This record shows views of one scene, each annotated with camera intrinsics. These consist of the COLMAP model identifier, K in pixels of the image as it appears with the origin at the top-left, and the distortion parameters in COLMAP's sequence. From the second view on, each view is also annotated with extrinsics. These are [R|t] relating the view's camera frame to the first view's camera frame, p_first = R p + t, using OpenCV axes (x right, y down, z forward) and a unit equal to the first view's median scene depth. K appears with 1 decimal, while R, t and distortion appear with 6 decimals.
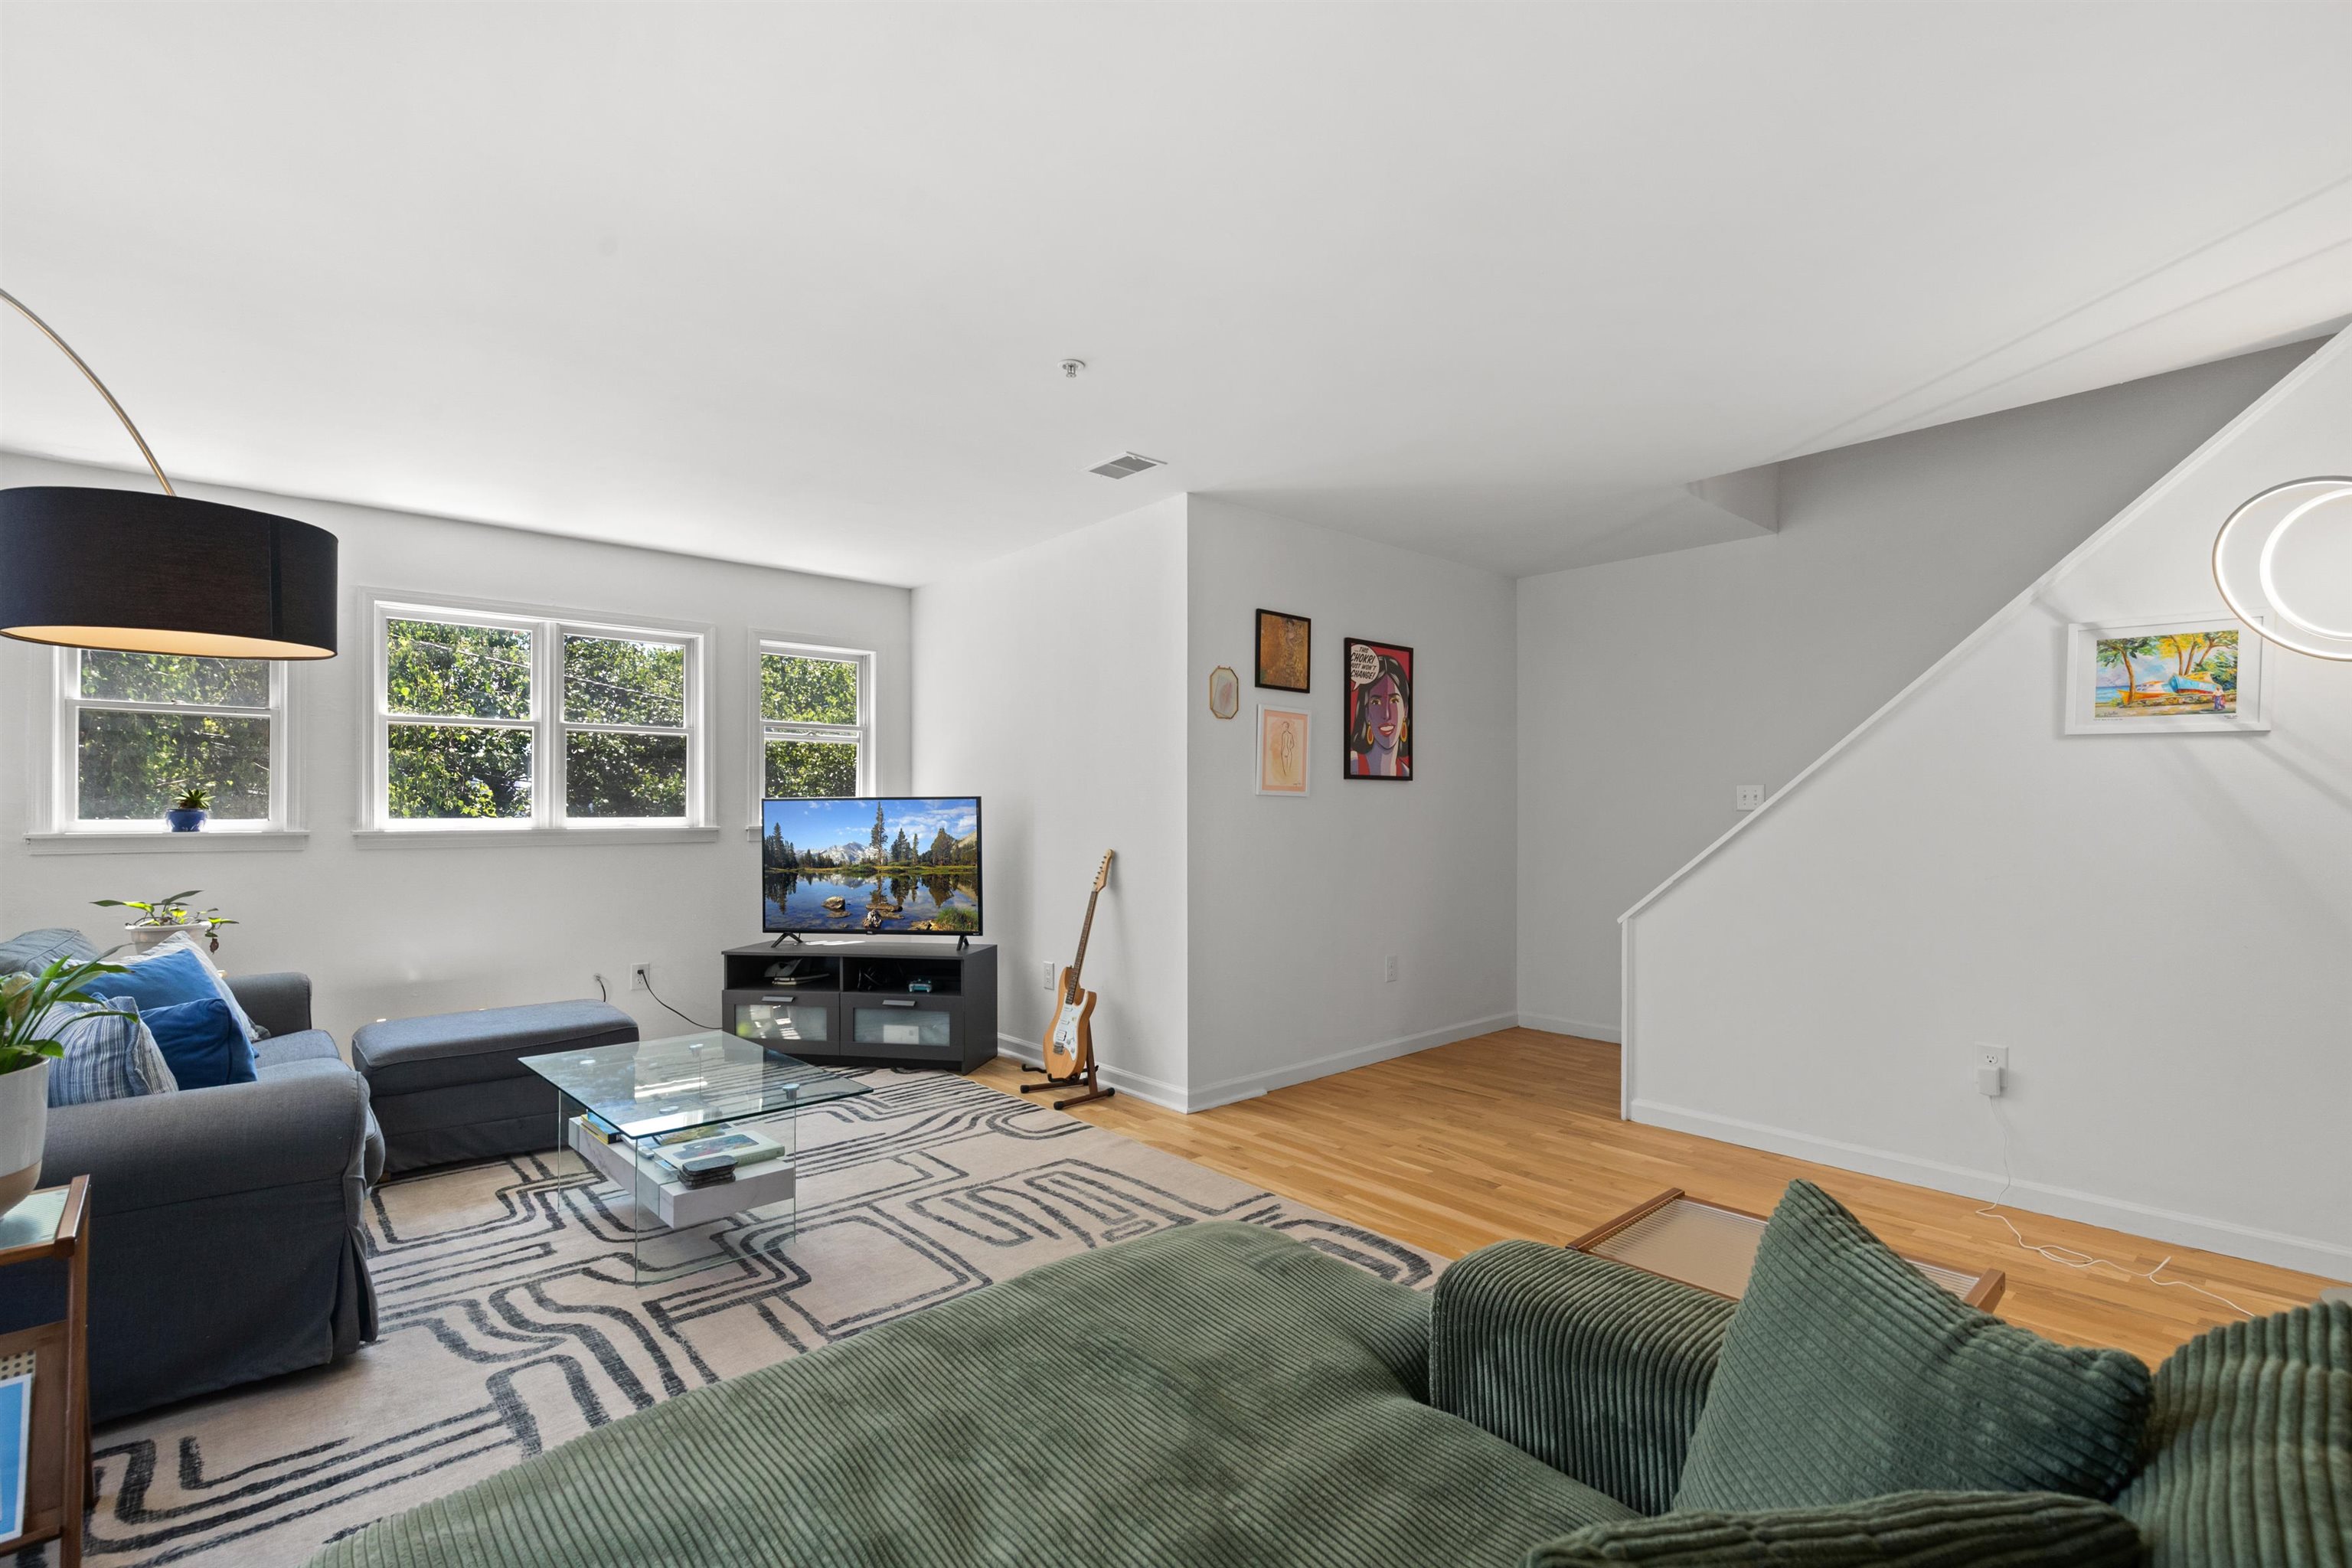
lens RADIAL K [[1057.9, 0, 1186.3], [0, 1057.9, 792.4], [0, 0, 1]] dist [0.011936, -0.000029]
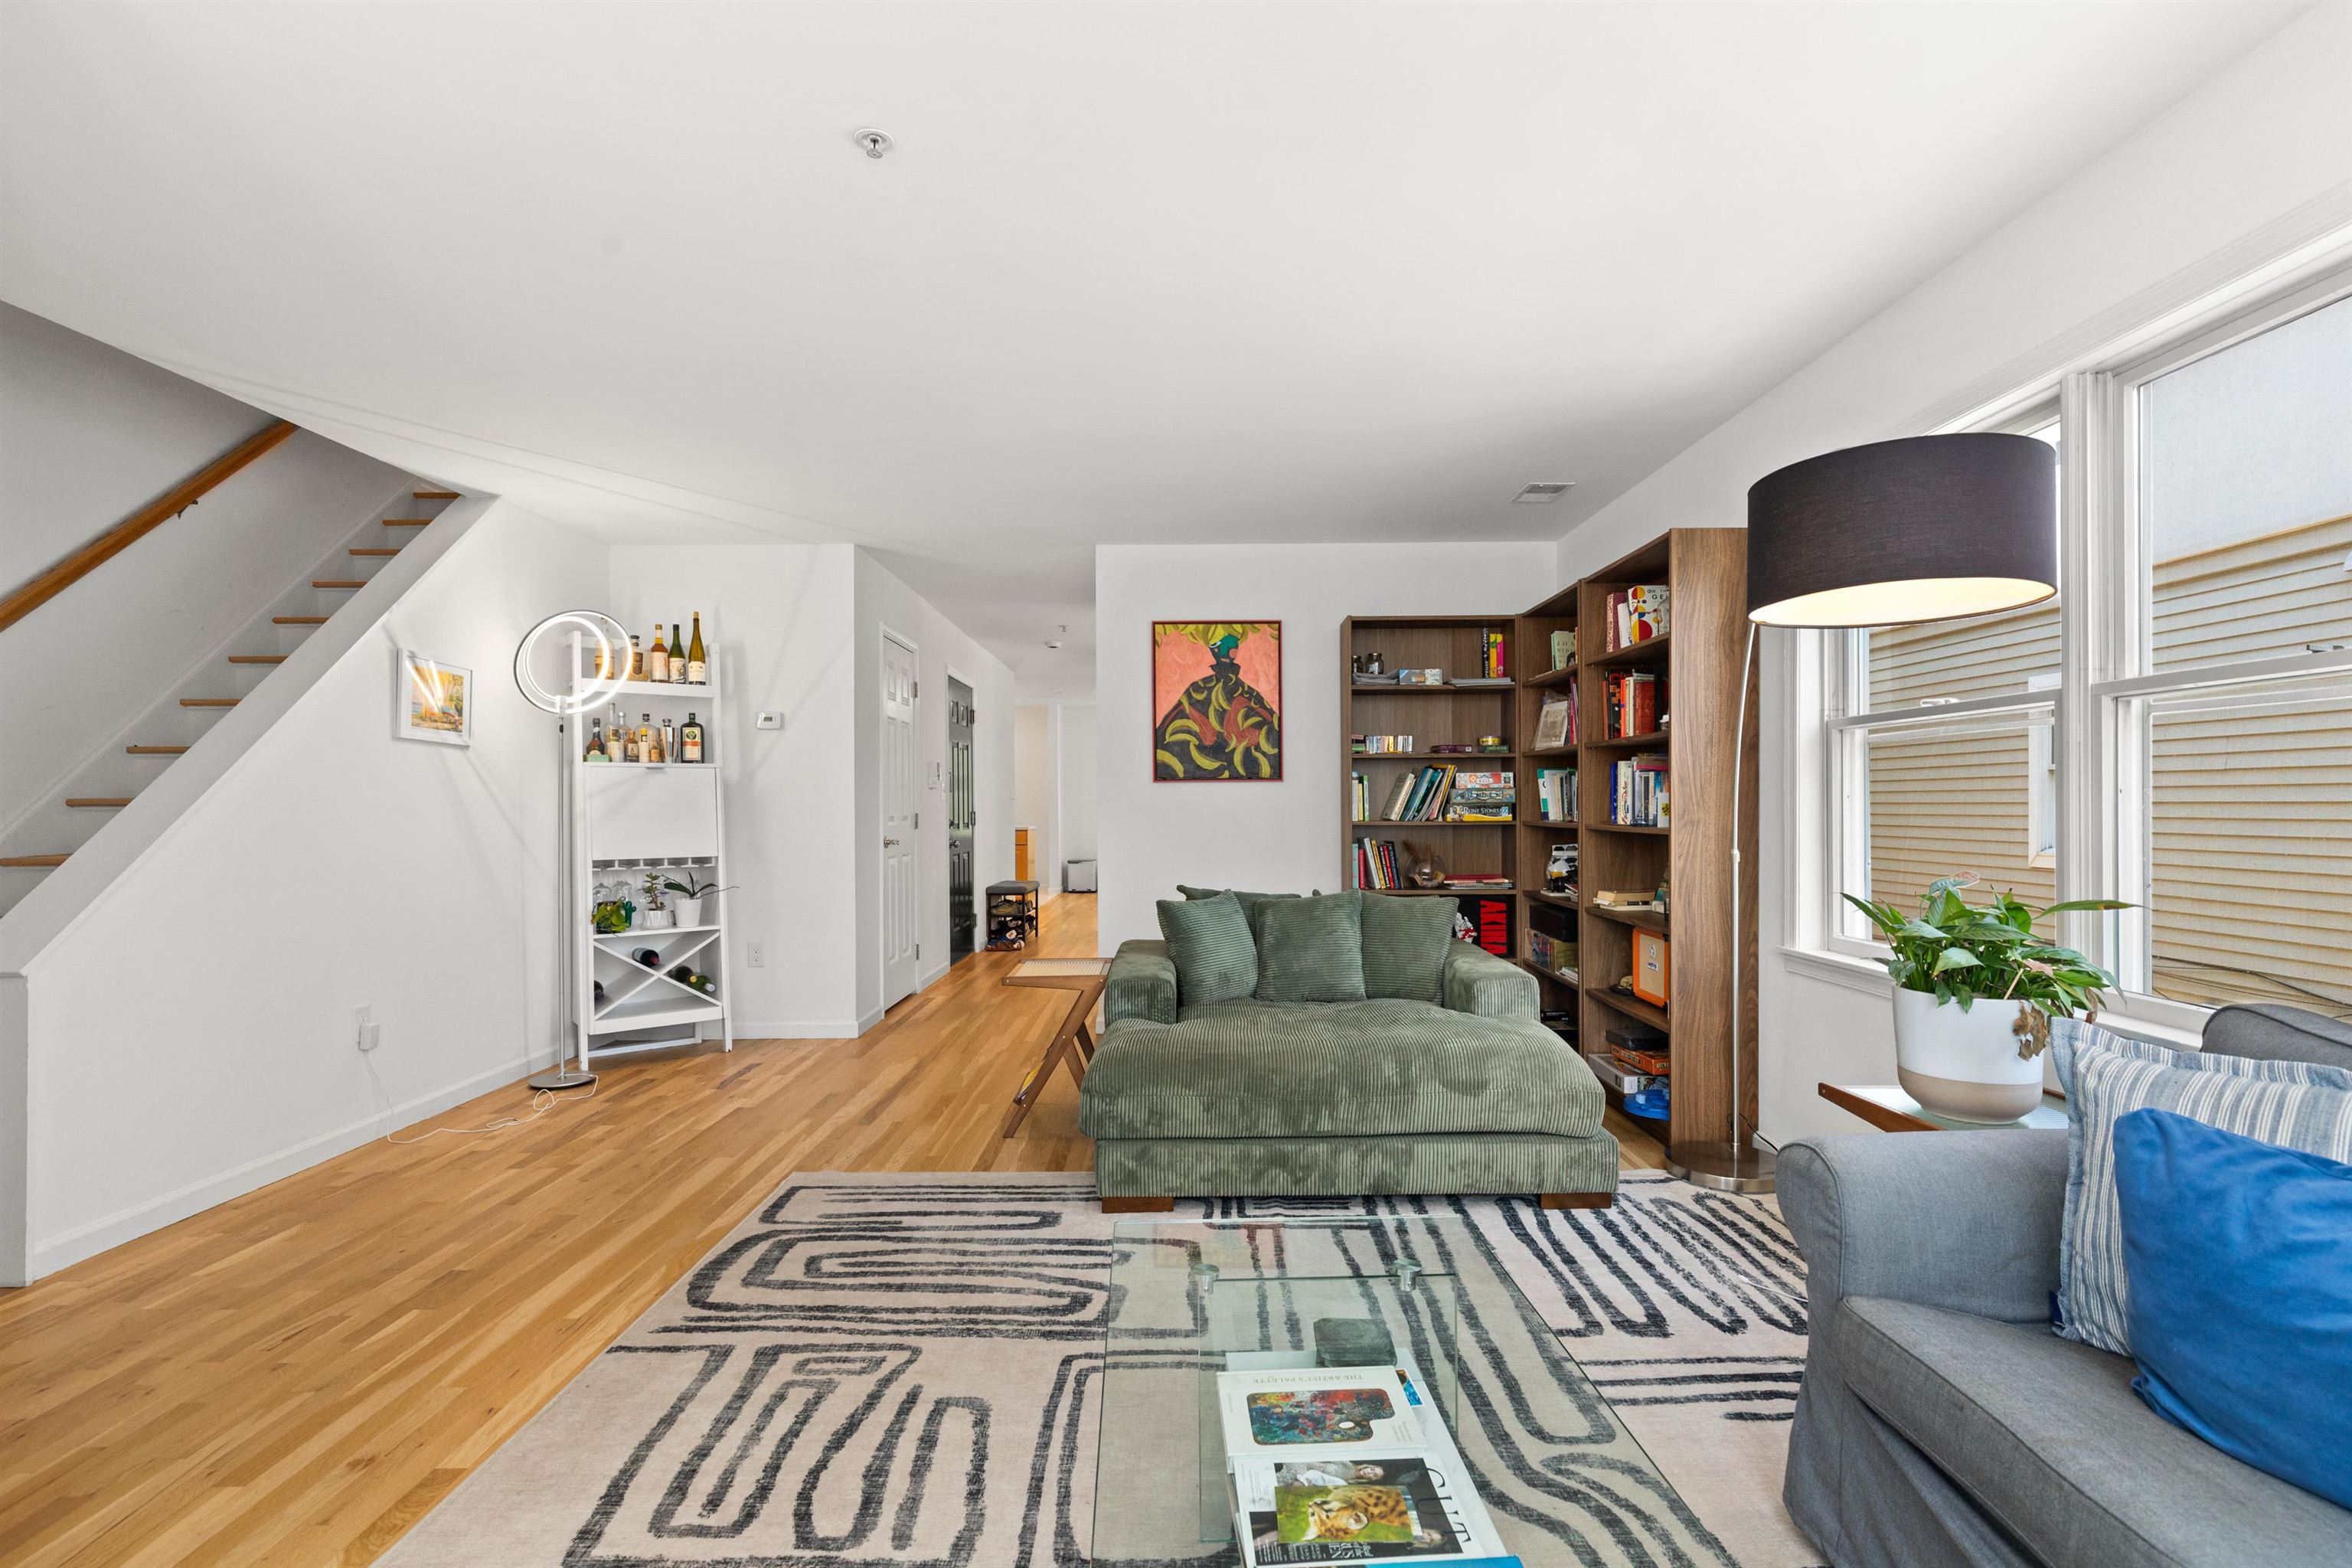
lens RADIAL K [[1114.8, 0, 1176.0], [0, 1114.8, 784.0], [0, 0, 1]] dist [-0.002682, -0.000364]
pose [[-0.742710, 0.017629, 0.669381, -0.668938], [-0.003780, 0.999527, -0.030517, 0.033916], [-0.669602, -0.025196, -0.742293, 1.280777]]
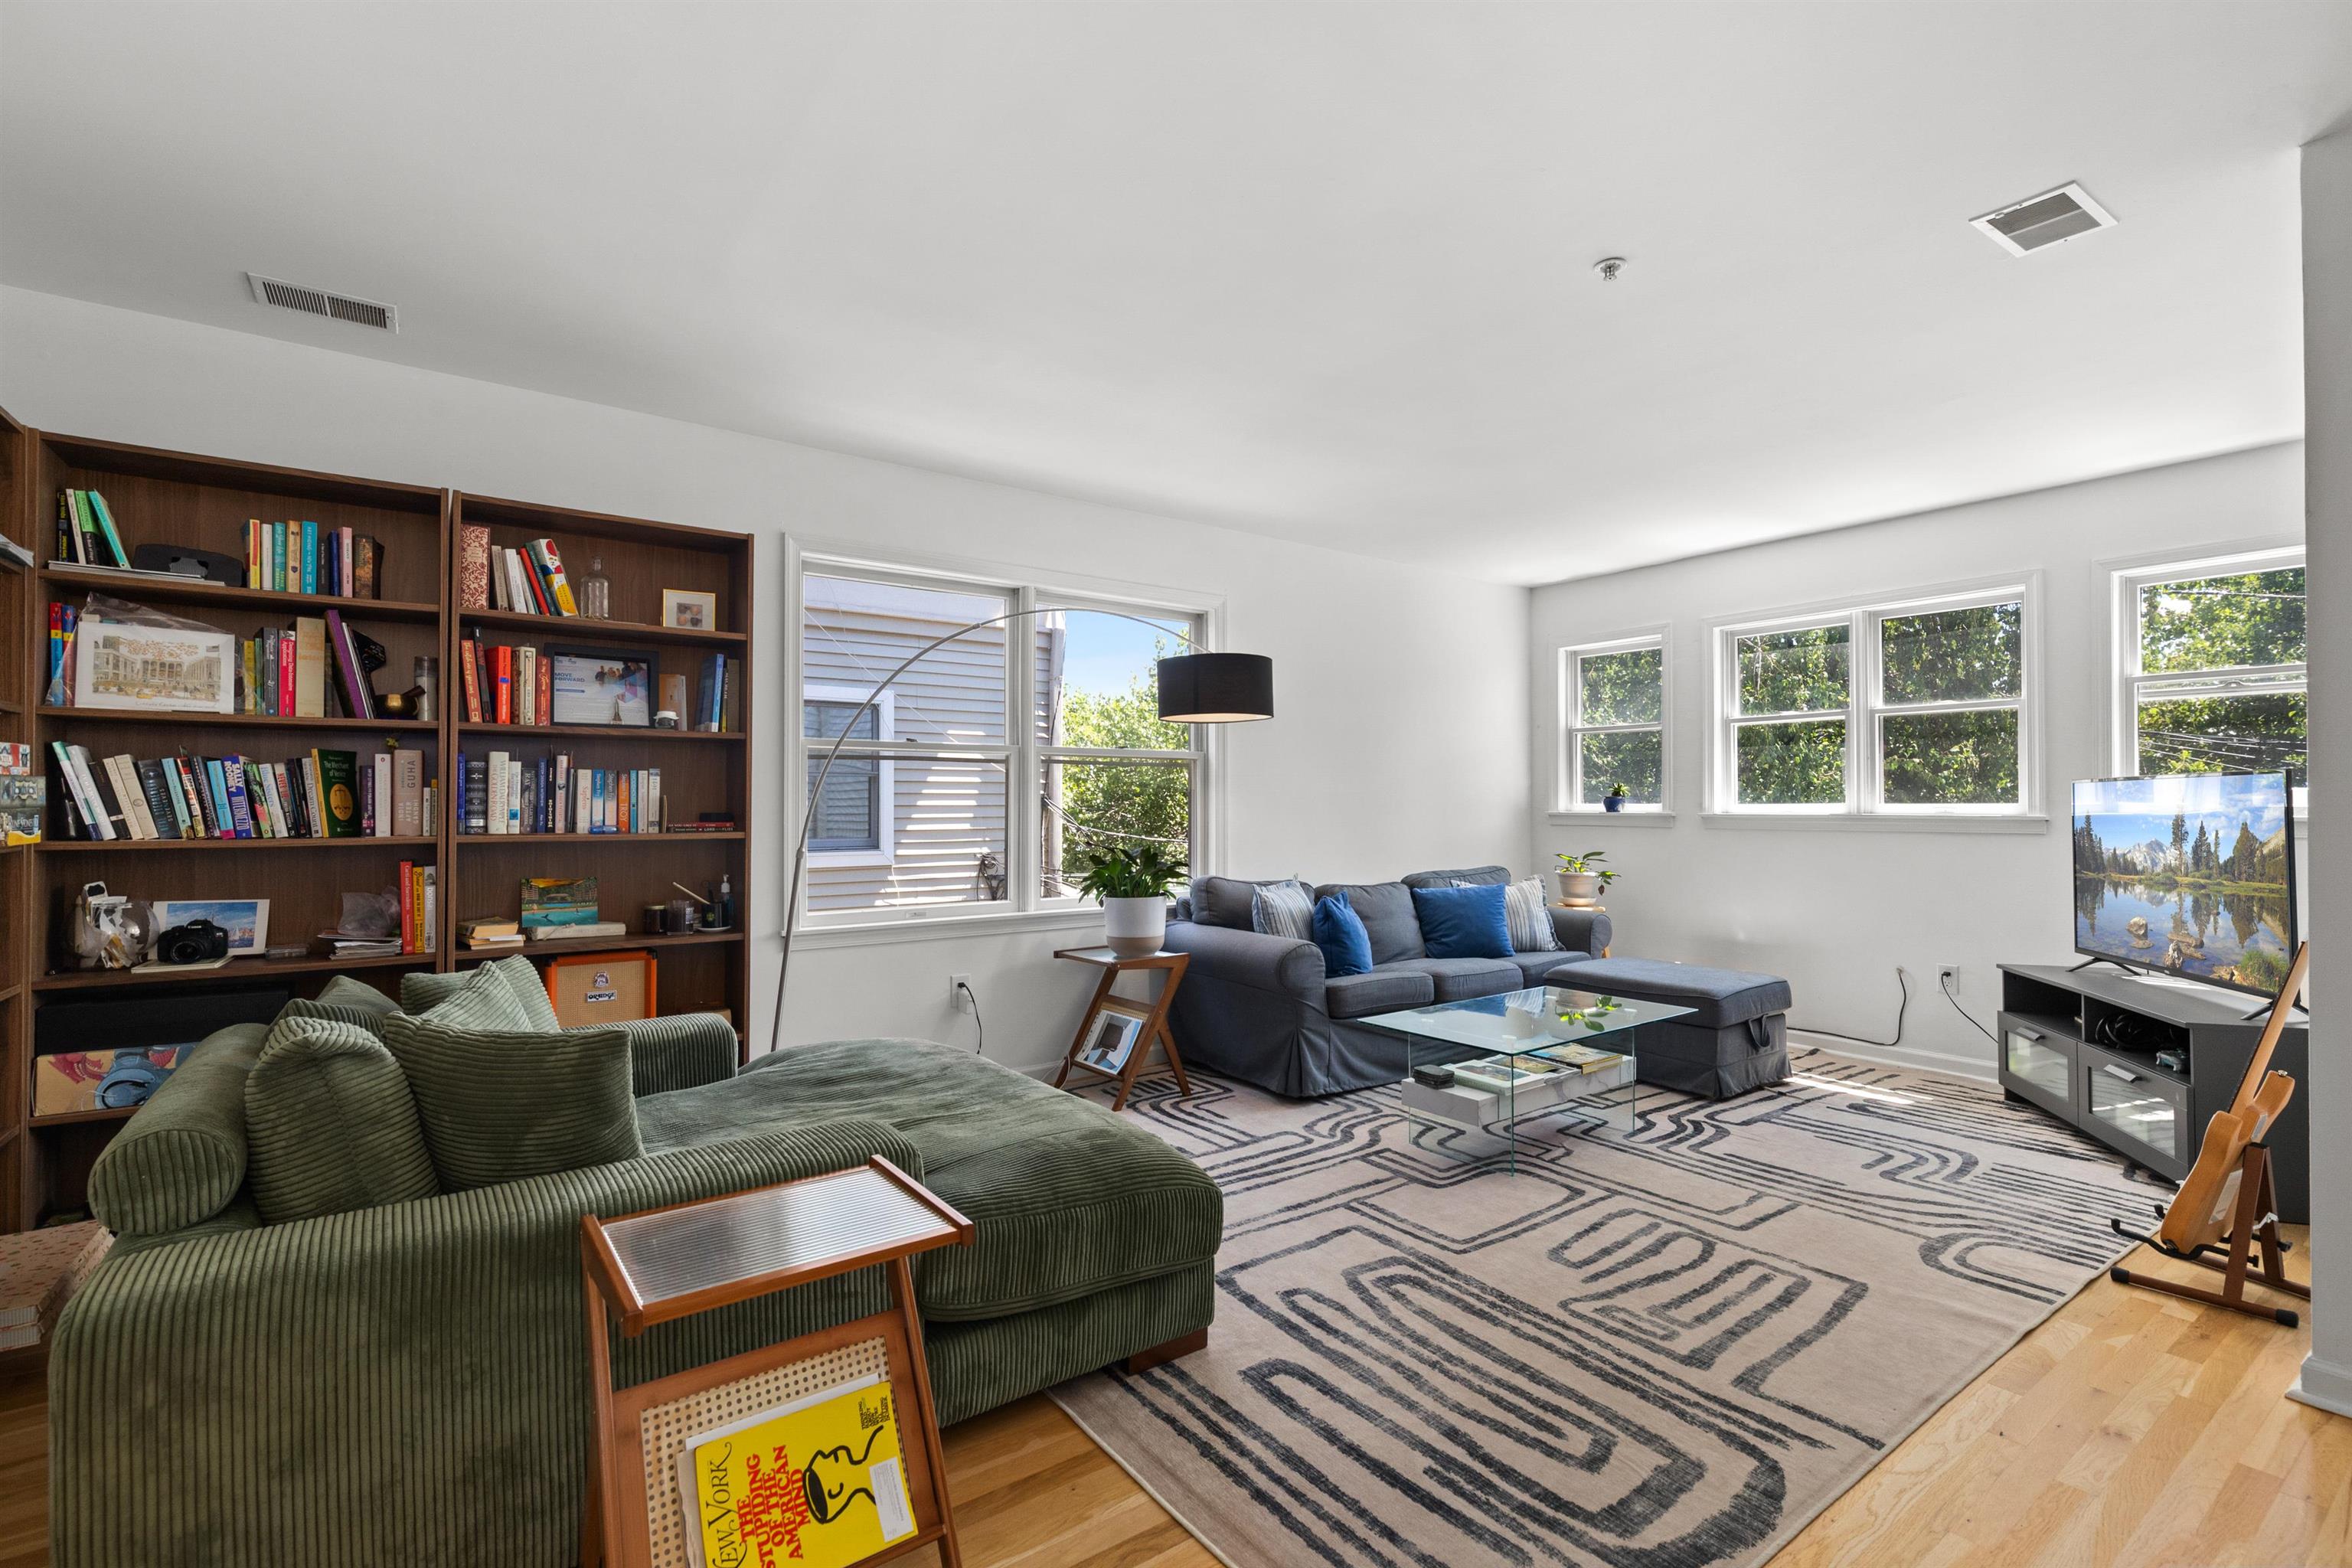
lens RADIAL K [[1057.9, 0, 1186.3], [0, 1057.9, 792.4], [0, 0, 1]] dist [0.011936, -0.000029]
pose [[-0.088988, -0.009911, -0.995983, 0.692540], [0.017629, 0.999778, -0.011523, 0.019681], [0.995877, -0.018584, -0.088794, 0.670088]]
